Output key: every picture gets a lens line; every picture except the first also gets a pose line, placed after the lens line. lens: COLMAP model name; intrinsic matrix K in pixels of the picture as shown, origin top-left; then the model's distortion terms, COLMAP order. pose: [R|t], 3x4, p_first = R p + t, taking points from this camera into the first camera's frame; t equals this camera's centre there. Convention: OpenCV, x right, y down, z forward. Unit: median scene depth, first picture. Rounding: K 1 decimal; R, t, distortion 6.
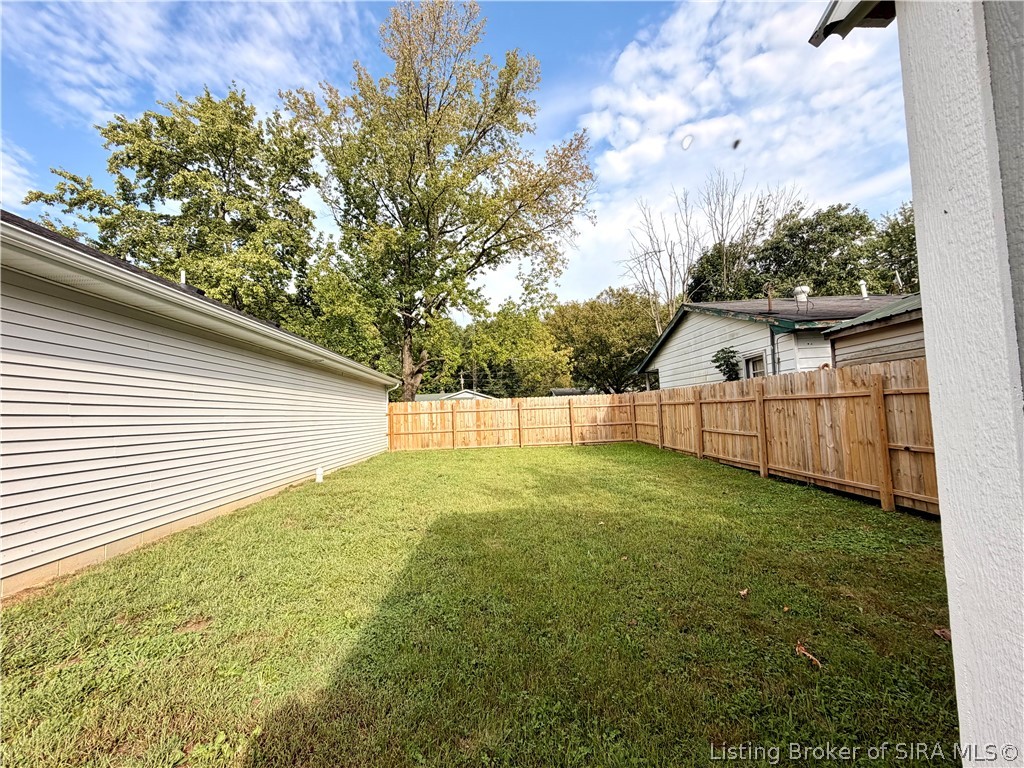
lens RADIAL K [[408.9, 0, 509.2], [0, 408.9, 384.0], [0, 0, 1]] dist [-0.000059, 0.000450]
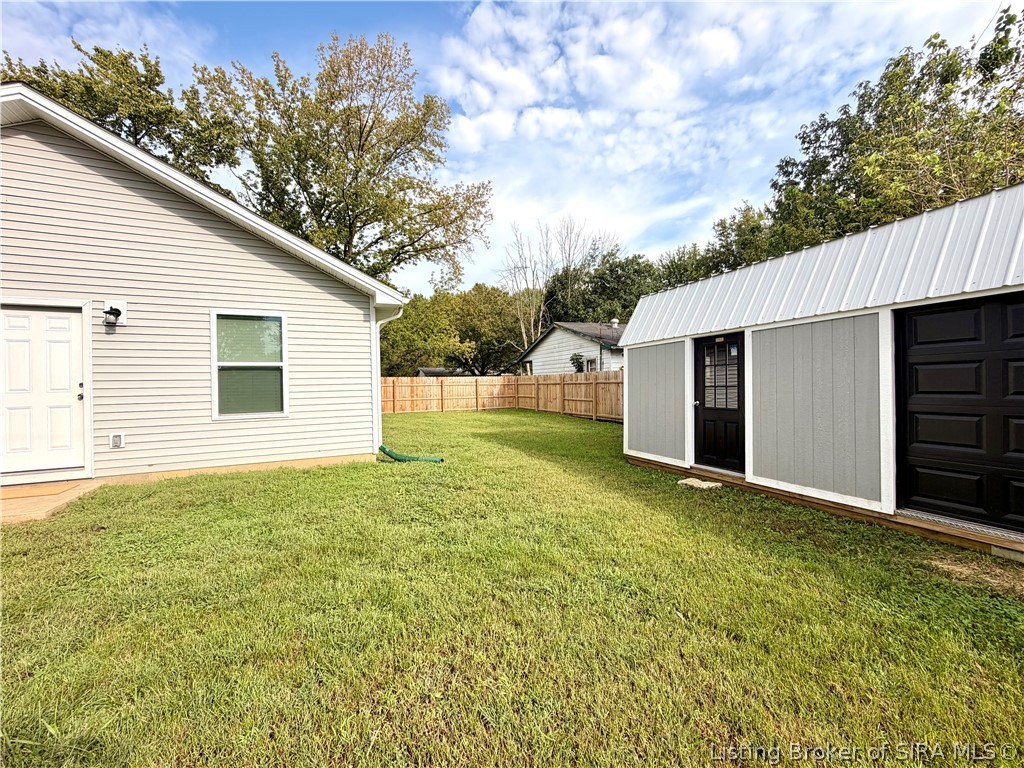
lens RADIAL K [[408.9, 0, 509.2], [0, 408.9, 384.0], [0, 0, 1]] dist [-0.000059, 0.000450]
pose [[0.928635, 0.025291, 0.370131, -0.244472], [-0.044955, 0.997993, 0.044599, -0.012755], [-0.368260, -0.058055, 0.927909, -0.333849]]
